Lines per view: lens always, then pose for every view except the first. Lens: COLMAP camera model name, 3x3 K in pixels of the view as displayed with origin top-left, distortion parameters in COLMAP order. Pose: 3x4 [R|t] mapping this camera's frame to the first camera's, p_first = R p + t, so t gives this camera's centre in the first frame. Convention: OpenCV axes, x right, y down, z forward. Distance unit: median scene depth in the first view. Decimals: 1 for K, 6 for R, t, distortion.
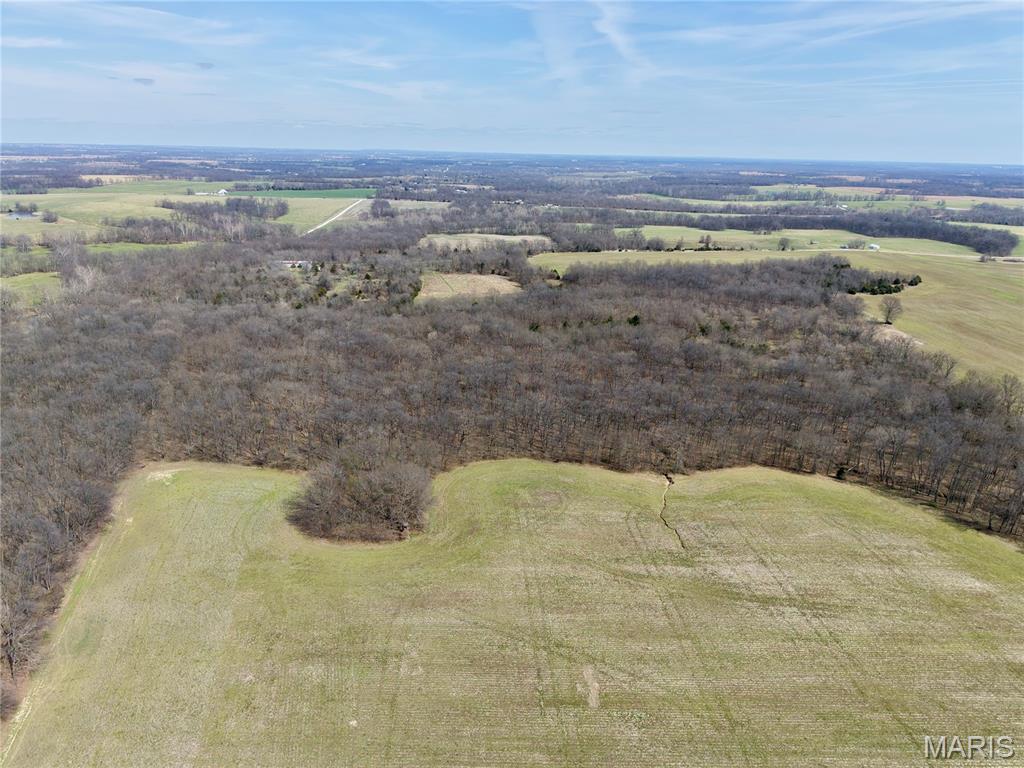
lens RADIAL K [[676.8, 0, 512.0], [0, 676.8, 384.0], [0, 0, 1]] dist [0.038749, -0.041491]
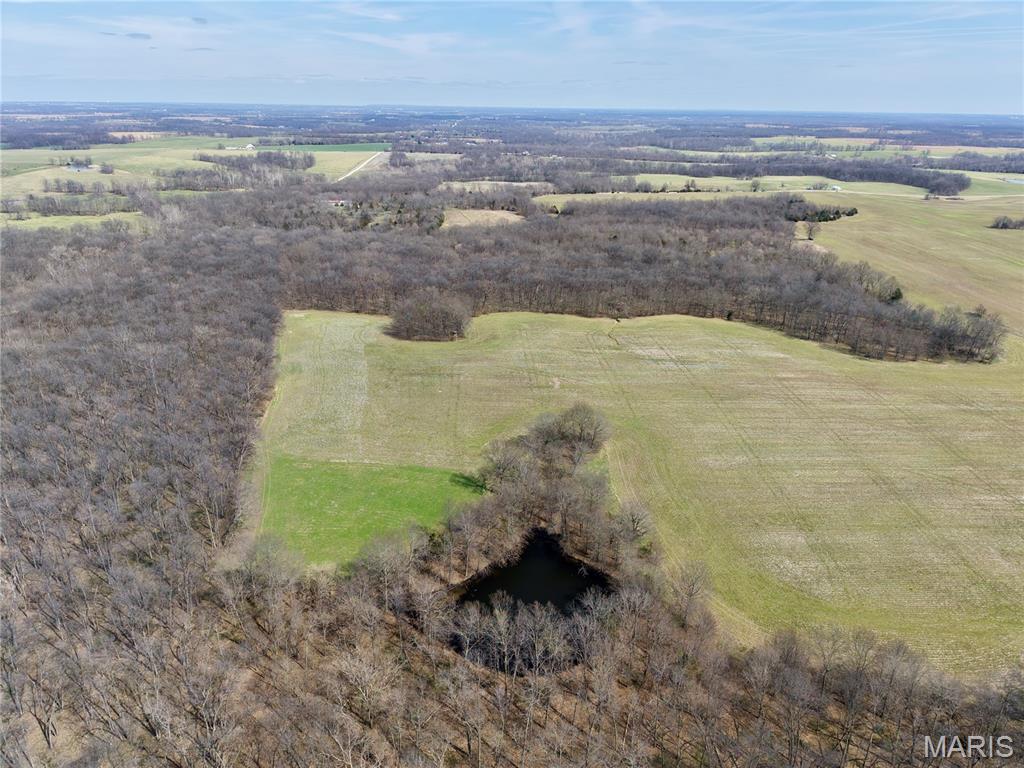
lens RADIAL K [[690.3, 0, 512.0], [0, 690.3, 384.0], [0, 0, 1]] dist [0.034760, -0.037485]
pose [[0.999912, -0.003495, -0.012778, 0.002091], [0.004157, 0.998632, 0.052118, 0.057800], [0.012578, -0.052167, 0.998559, -0.169705]]
